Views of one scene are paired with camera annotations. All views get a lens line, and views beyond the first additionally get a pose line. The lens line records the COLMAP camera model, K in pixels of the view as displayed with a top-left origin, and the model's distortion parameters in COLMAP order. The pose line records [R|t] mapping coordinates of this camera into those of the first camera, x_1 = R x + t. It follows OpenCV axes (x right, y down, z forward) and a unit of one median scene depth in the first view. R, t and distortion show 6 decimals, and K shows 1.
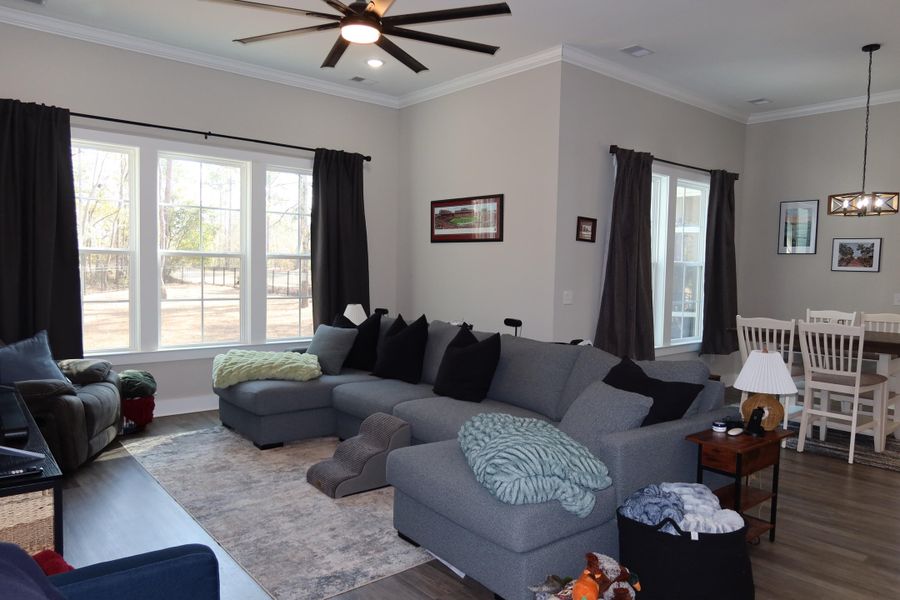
lens RADIAL K [[617.8, 0, 451.1], [0, 617.8, 308.9], [0, 0, 1]] dist [0.004974, 0.002920]
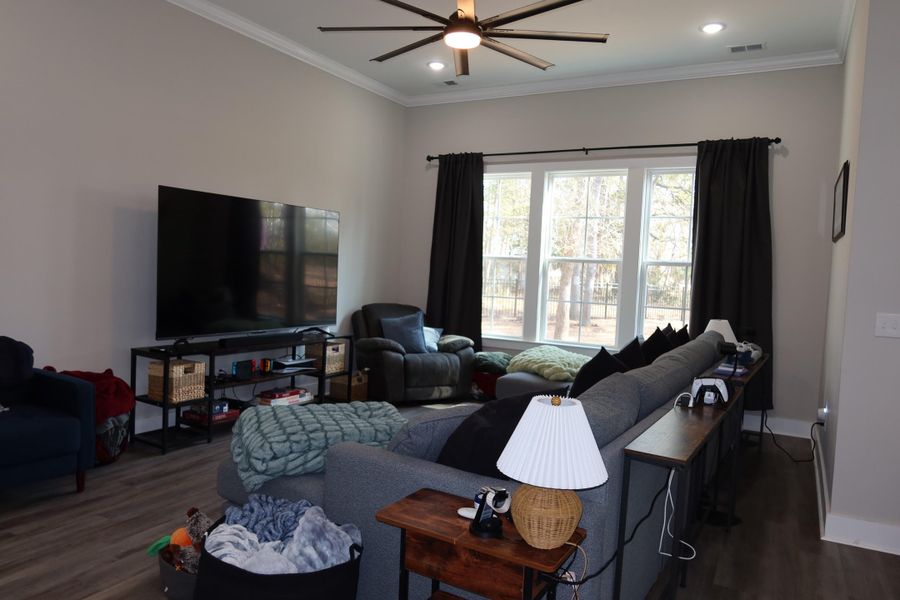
lens RADIAL K [[627.9, 0, 450.0], [0, 627.9, 300.0], [0, 0, 1]] dist [-0.024653, 0.005501]
pose [[0.346703, 0.046412, -0.936826, 0.623375], [-0.102220, 0.994696, 0.011449, -0.010131], [0.932388, 0.091793, 0.349608, 0.462254]]
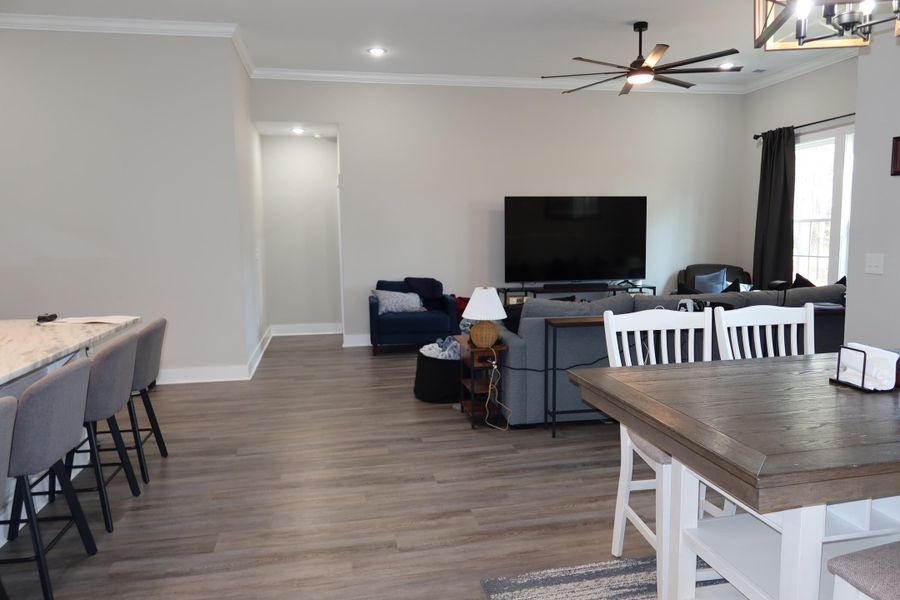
lens RADIAL K [[617.8, 0, 451.1], [0, 617.8, 308.9], [0, 0, 1]] dist [0.004974, 0.002920]
pose [[-0.487960, 0.092374, -0.867964, 1.065092], [-0.054571, 0.989211, 0.135957, -0.041460], [0.871159, 0.113707, -0.477654, 0.994102]]
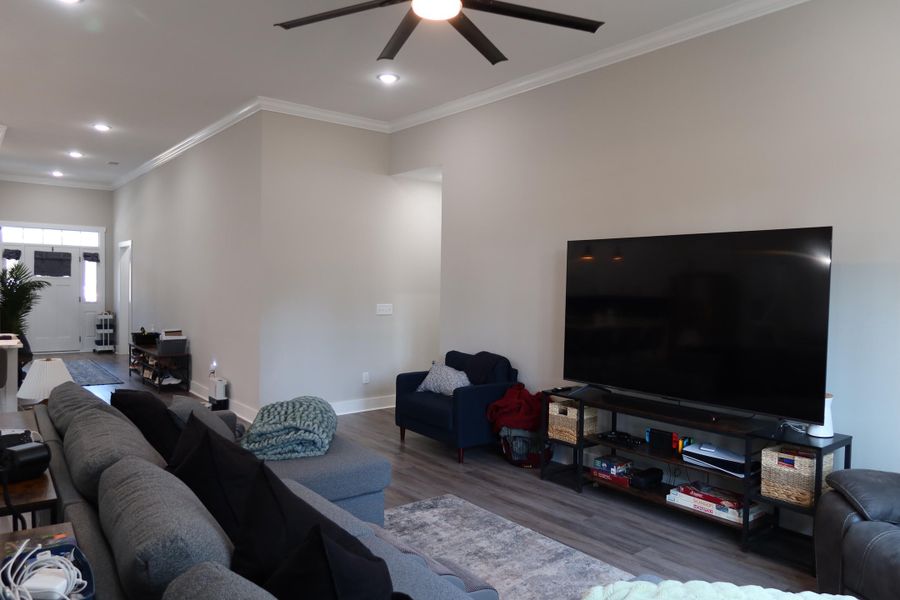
lens RADIAL K [[627.9, 0, 450.0], [0, 627.9, 300.0], [0, 0, 1]] dist [-0.024653, 0.005501]
pose [[-0.998502, -0.042612, 0.034329, -0.147621], [-0.039357, 0.995122, 0.090465, -0.102382], [-0.038016, 0.088978, -0.995308, 1.315427]]
